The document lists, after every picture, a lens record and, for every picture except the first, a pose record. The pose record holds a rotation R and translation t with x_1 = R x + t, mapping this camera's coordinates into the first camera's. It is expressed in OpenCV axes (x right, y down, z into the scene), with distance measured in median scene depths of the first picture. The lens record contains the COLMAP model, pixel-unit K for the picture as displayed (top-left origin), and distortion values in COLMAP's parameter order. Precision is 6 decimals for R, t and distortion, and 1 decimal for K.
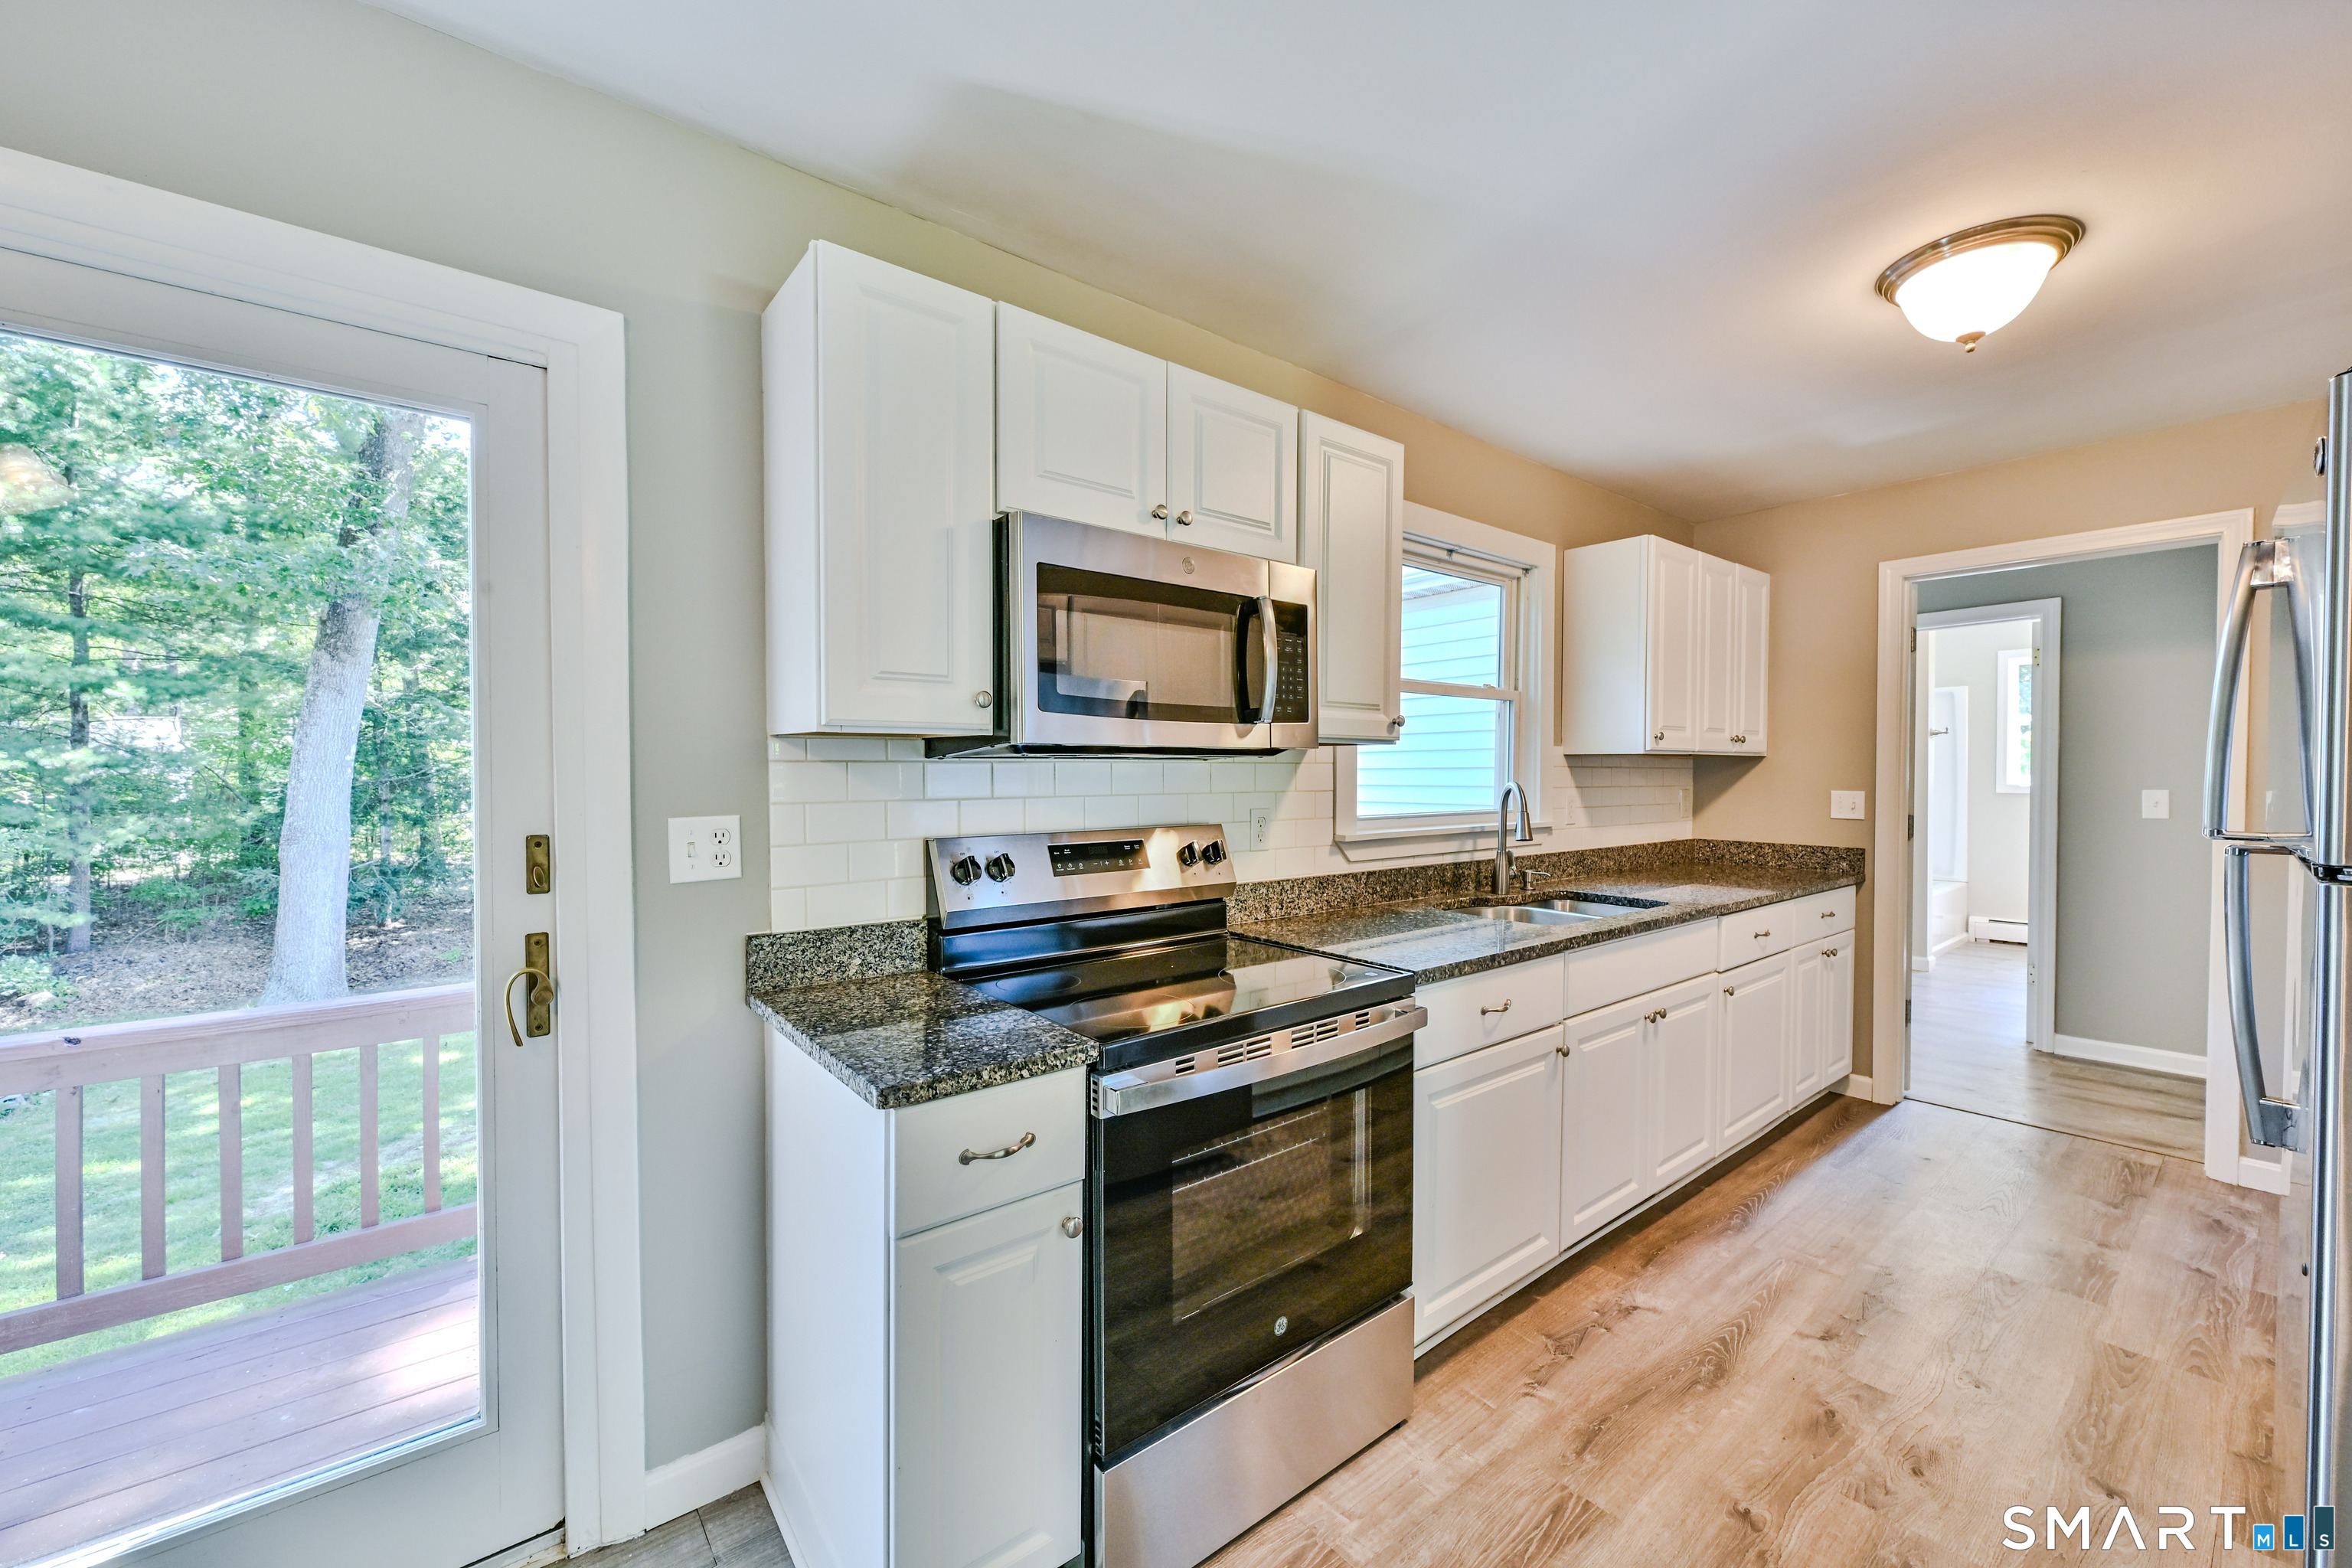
lens RADIAL K [[919.0, 0, 1165.4], [0, 919.0, 791.0], [0, 0, 1]] dist [0.000370, 0.000063]
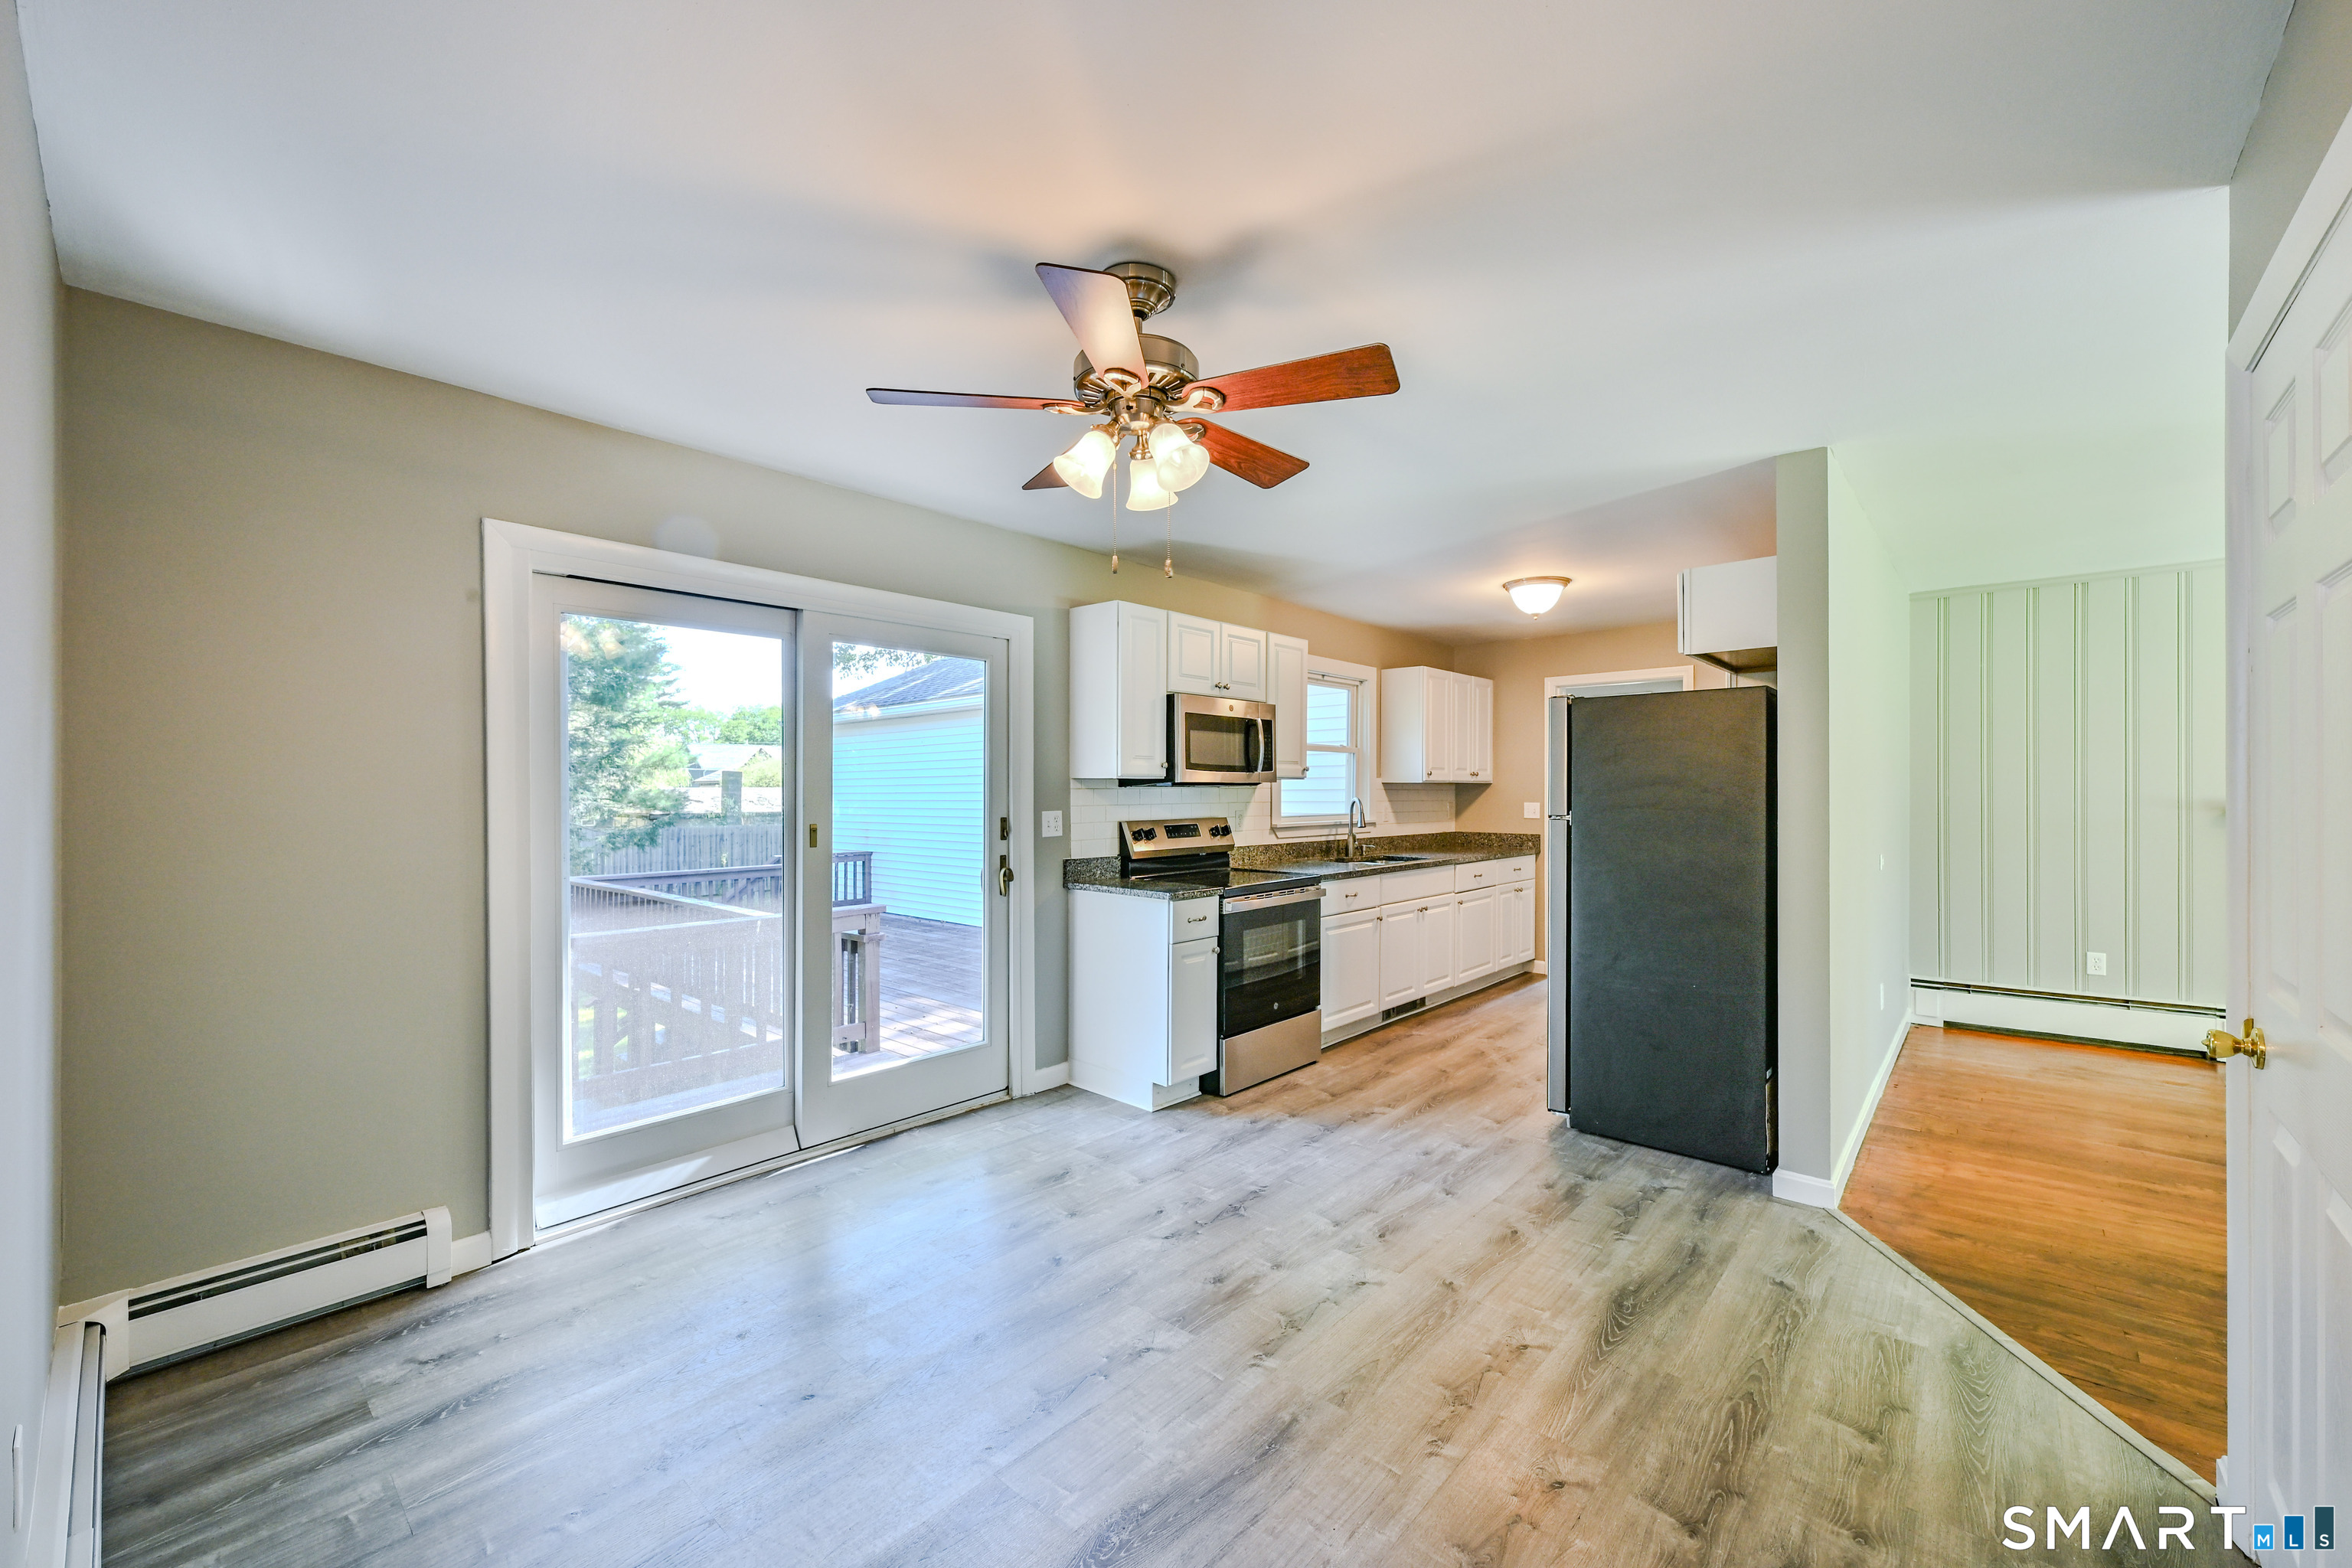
lens RADIAL K [[956.5, 0, 1176.0], [0, 956.5, 784.0], [0, 0, 1]] dist [-0.000598, 0.000067]
pose [[0.983112, 0.001468, 0.182997, -0.495446], [0.003798, 0.999589, -0.028427, 0.023150], [-0.182964, 0.028642, 0.982702, -1.242314]]
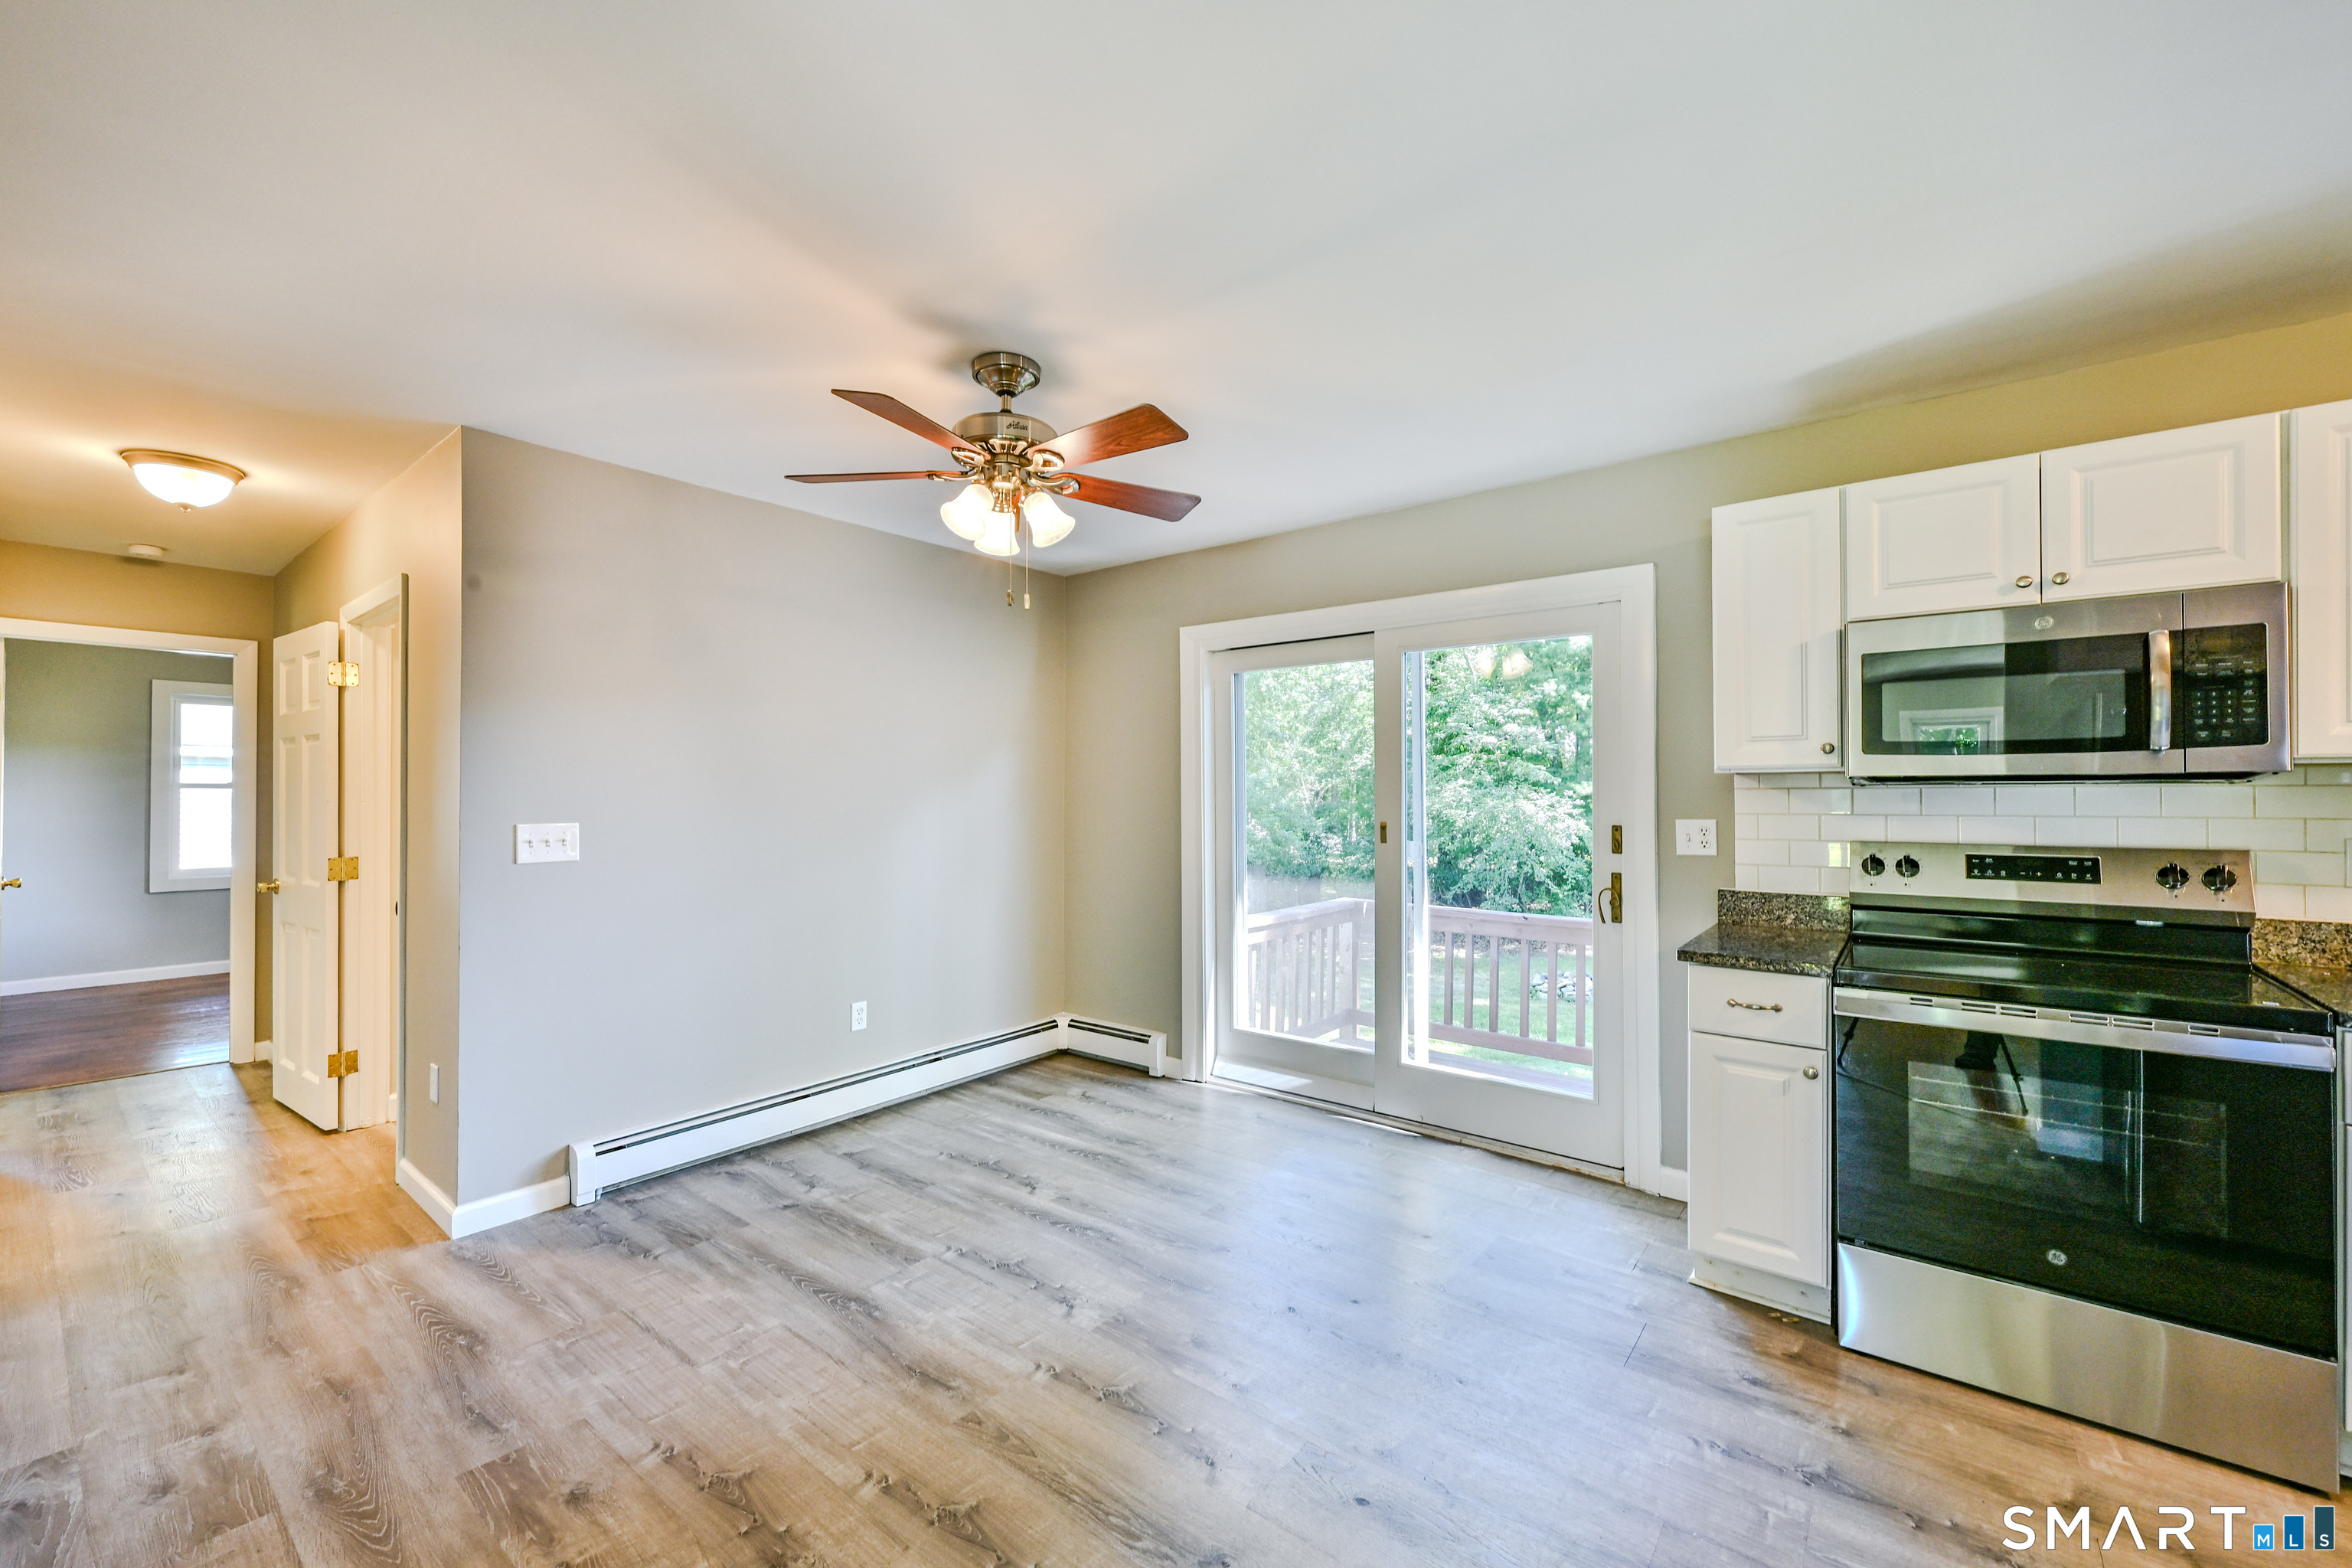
lens RADIAL K [[935.7, 0, 1175.4], [0, 935.7, 779.8], [0, 0, 1]] dist [-0.000043, -0.000035]
pose [[0.223255, -0.013770, -0.974663, 0.816230], [-0.020946, 0.999602, -0.018920, 0.004200], [0.974535, 0.024639, 0.222877, -0.313420]]
